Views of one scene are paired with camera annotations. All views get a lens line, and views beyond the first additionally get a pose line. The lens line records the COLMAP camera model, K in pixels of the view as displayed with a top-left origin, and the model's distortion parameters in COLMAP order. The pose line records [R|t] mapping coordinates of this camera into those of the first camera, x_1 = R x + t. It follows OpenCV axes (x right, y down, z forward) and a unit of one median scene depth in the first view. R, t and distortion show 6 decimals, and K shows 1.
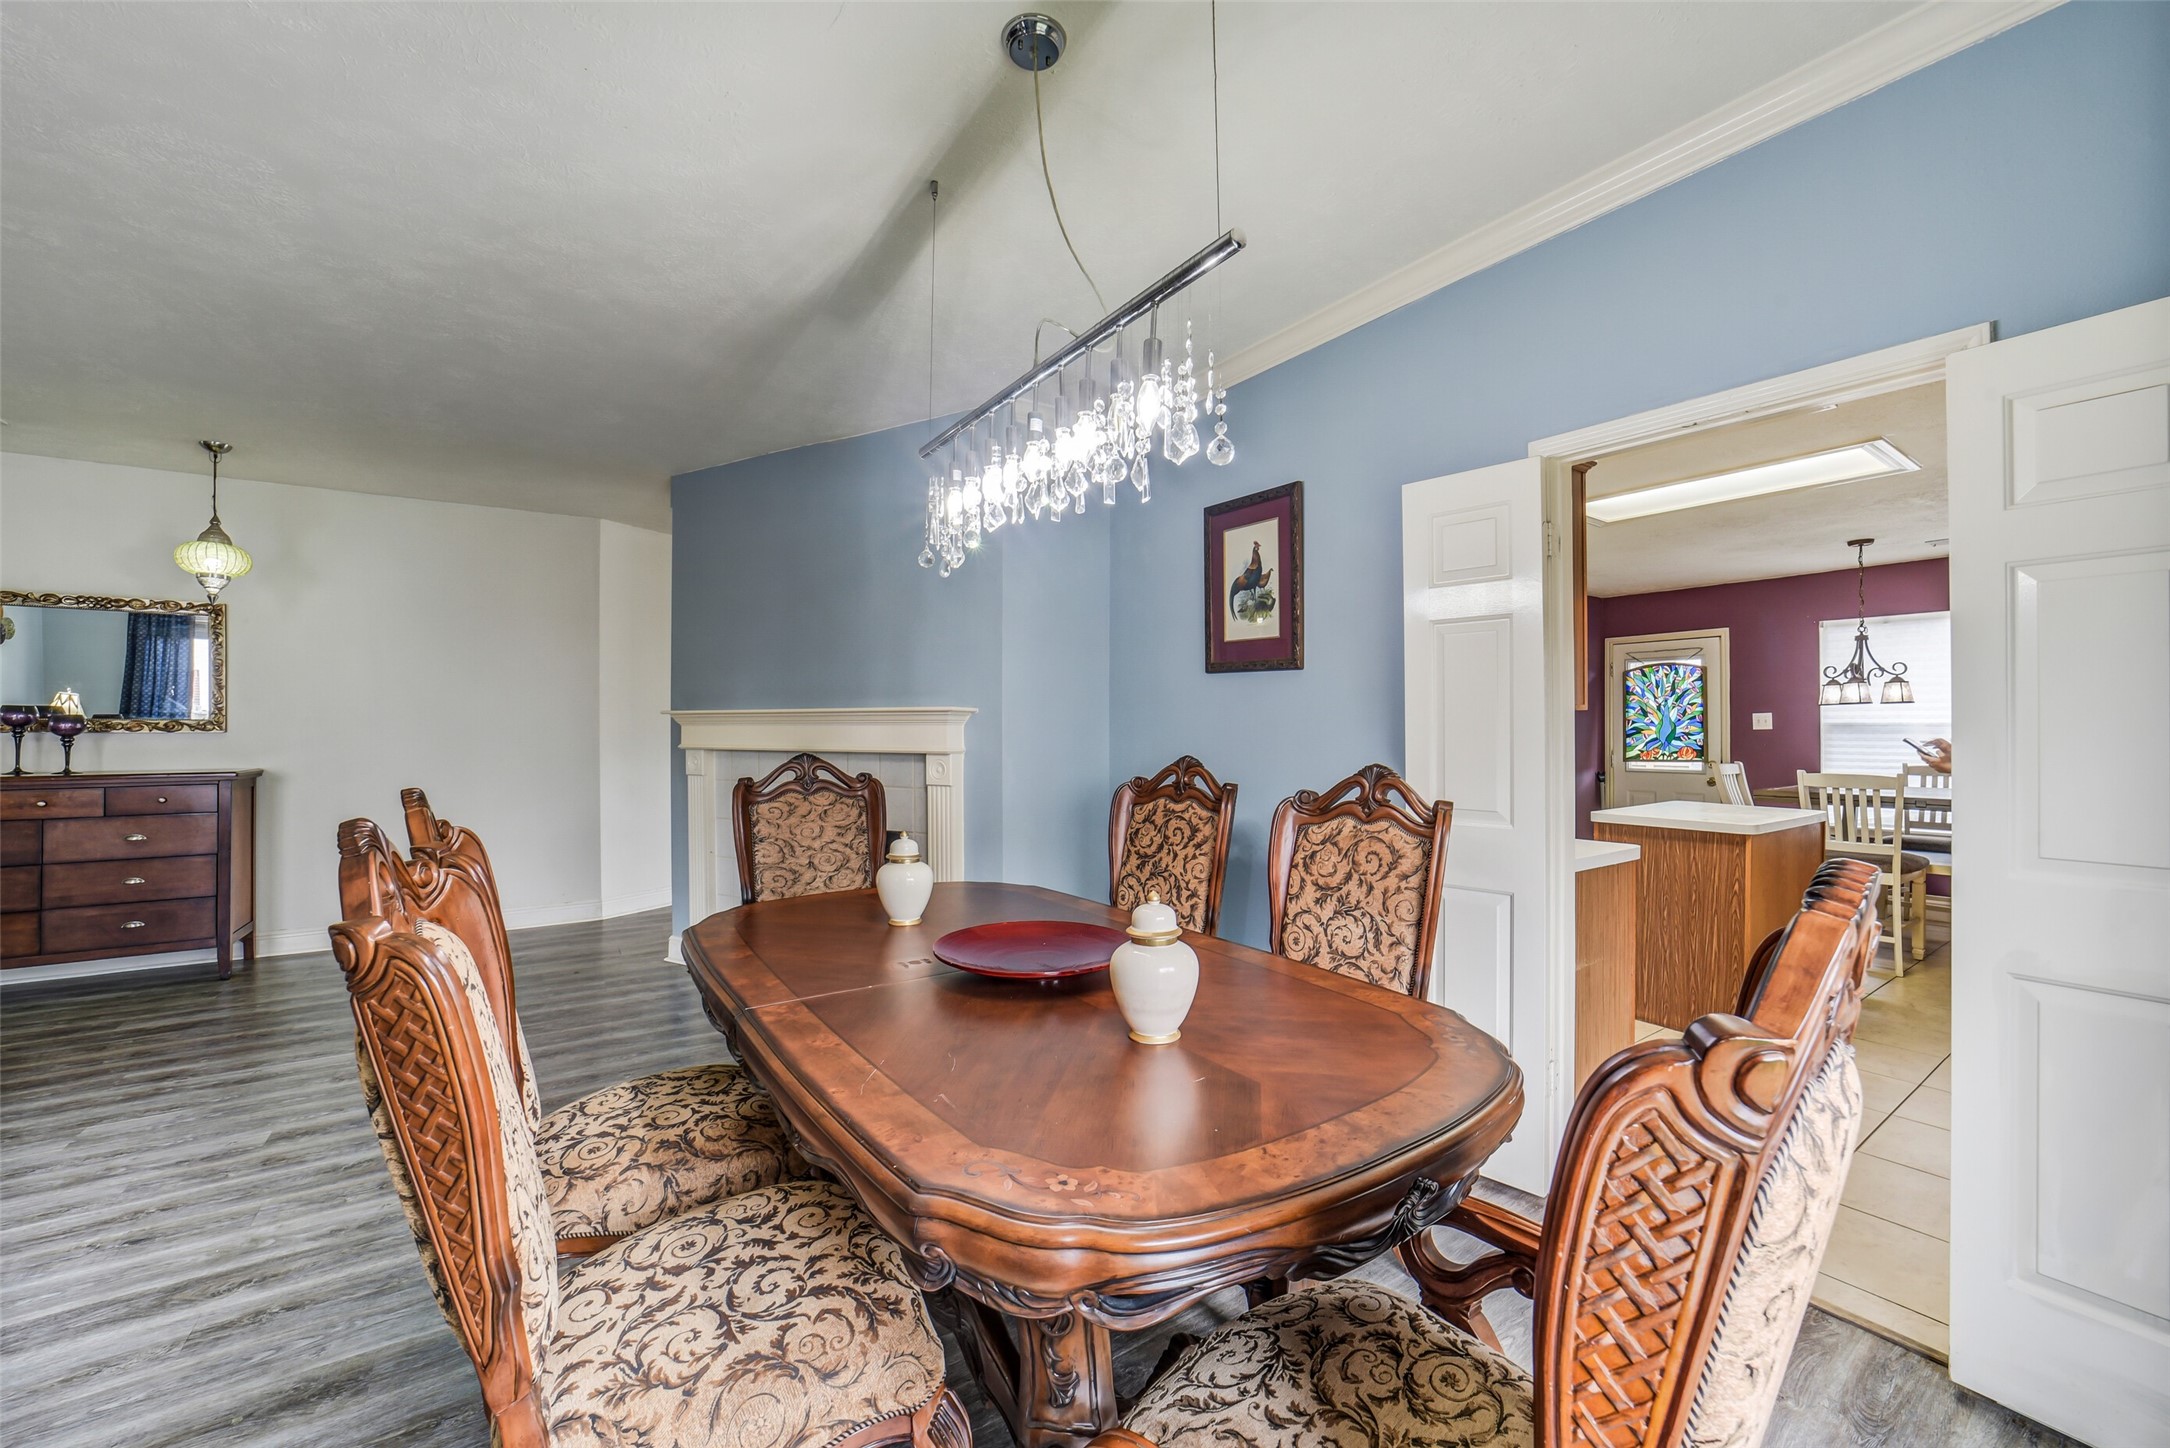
lens RADIAL K [[849.8, 0, 1090.6], [0, 849.8, 722.2], [0, 0, 1]] dist [-0.037577, 0.008315]
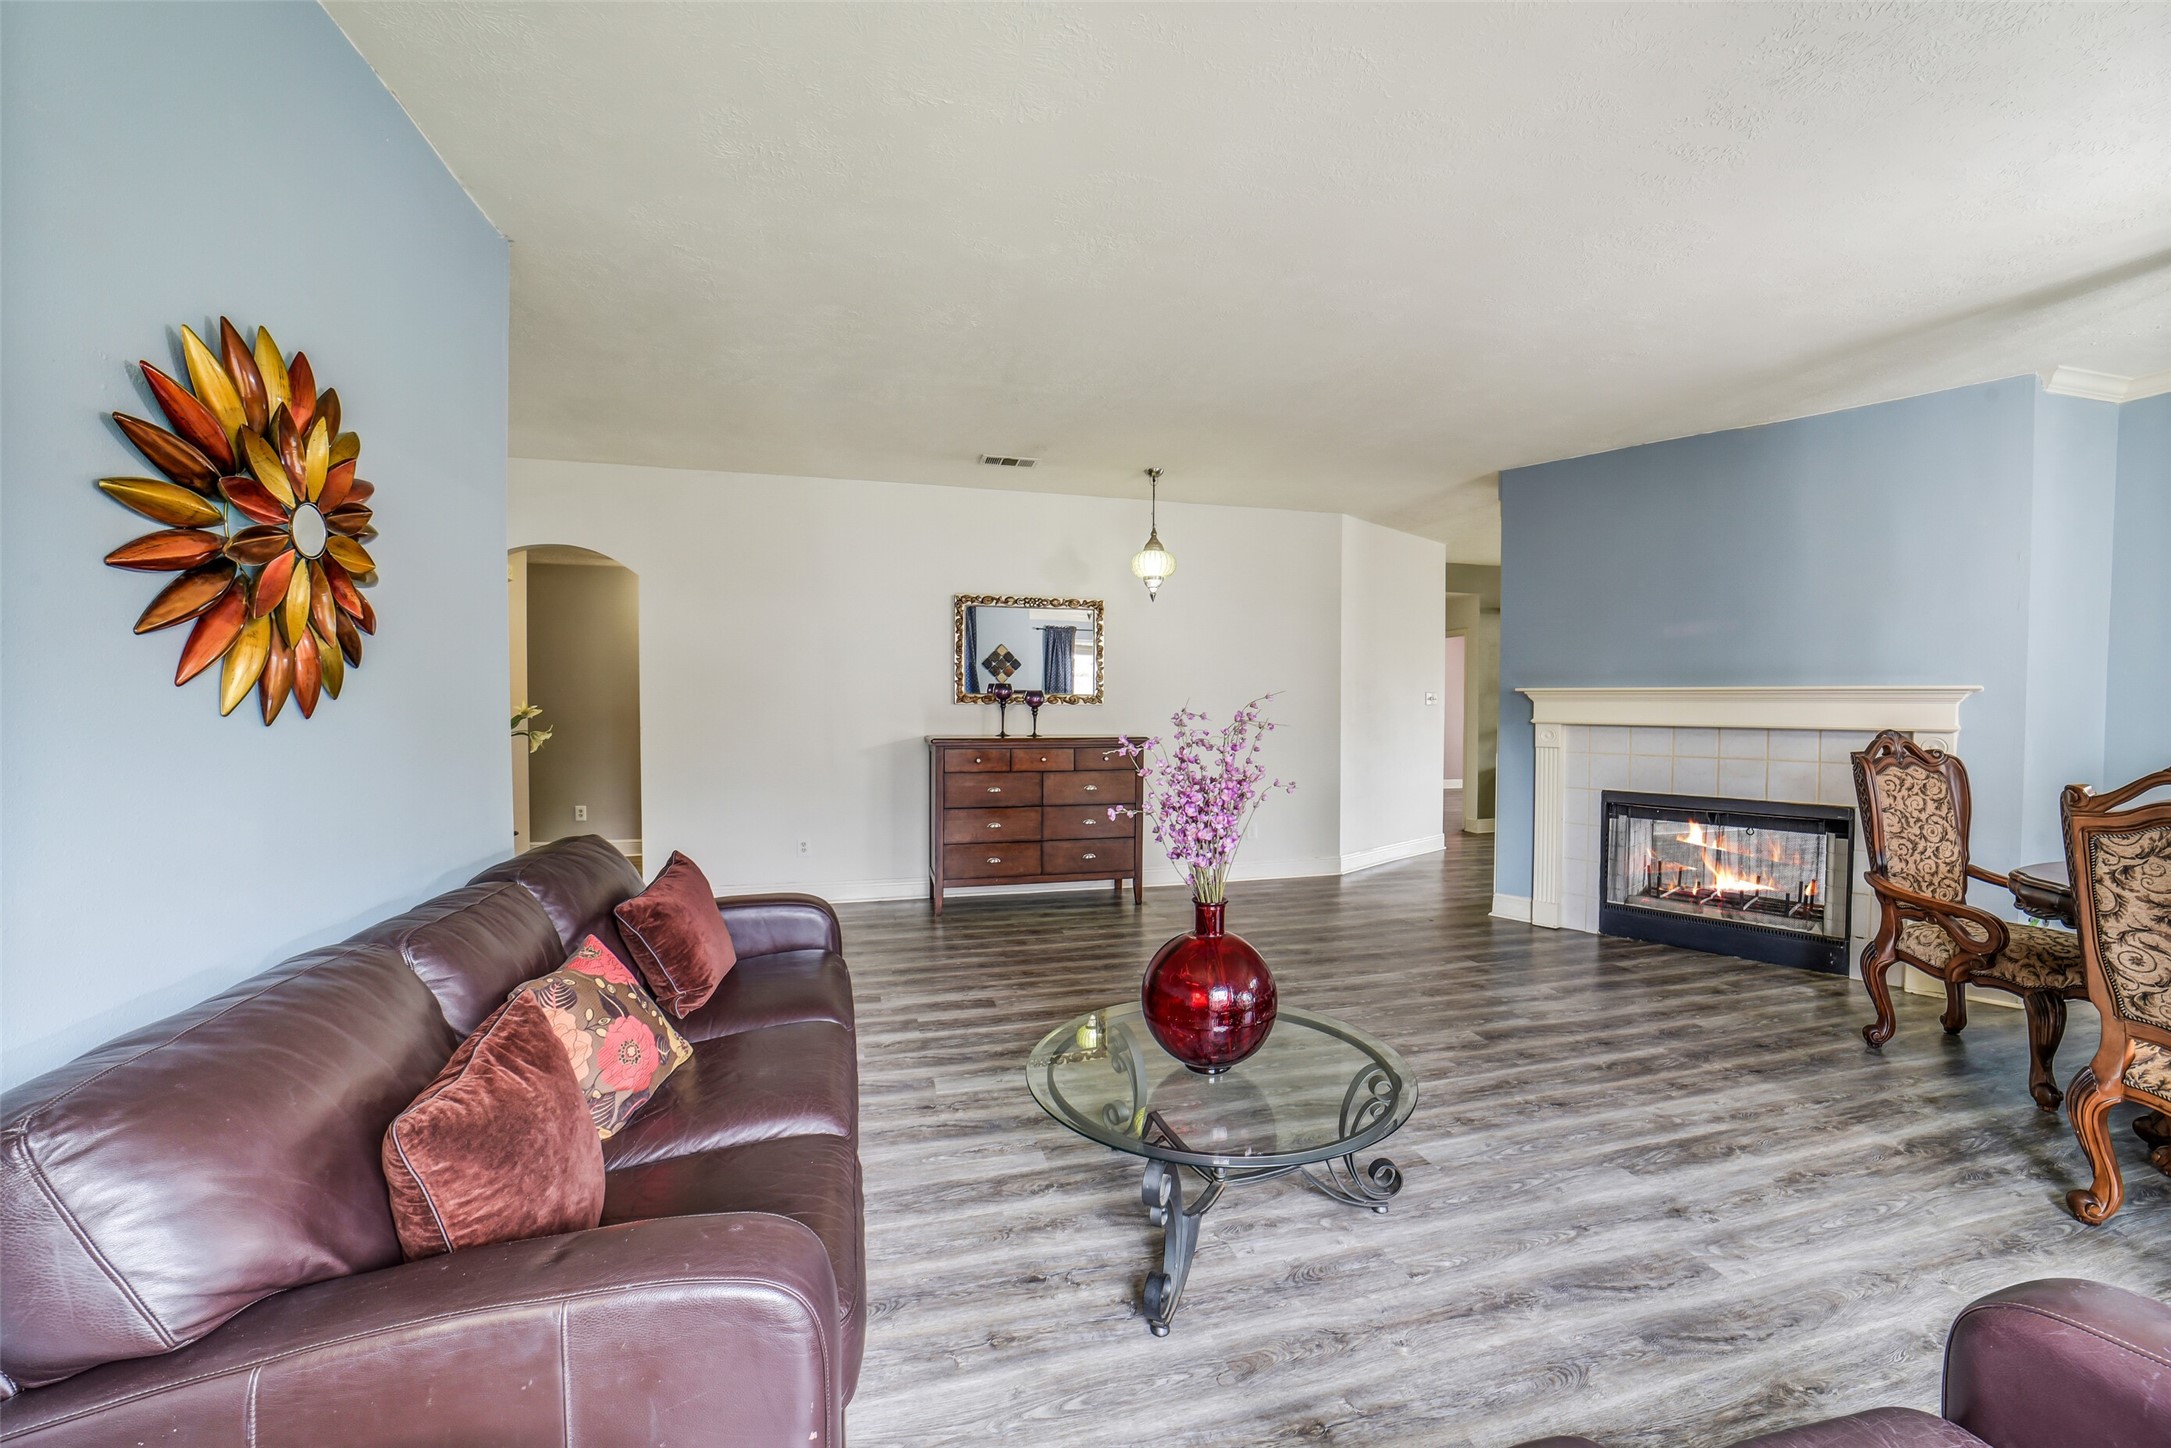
lens RADIAL K [[850.2, 0, 1093.3], [0, 850.2, 720.7], [0, 0, 1]] dist [-0.037577, 0.008315]
pose [[0.943488, 0.013114, -0.331147, -0.697761], [-0.004514, 0.999633, 0.026725, 0.002147], [0.331375, -0.023720, 0.943201, -0.224167]]
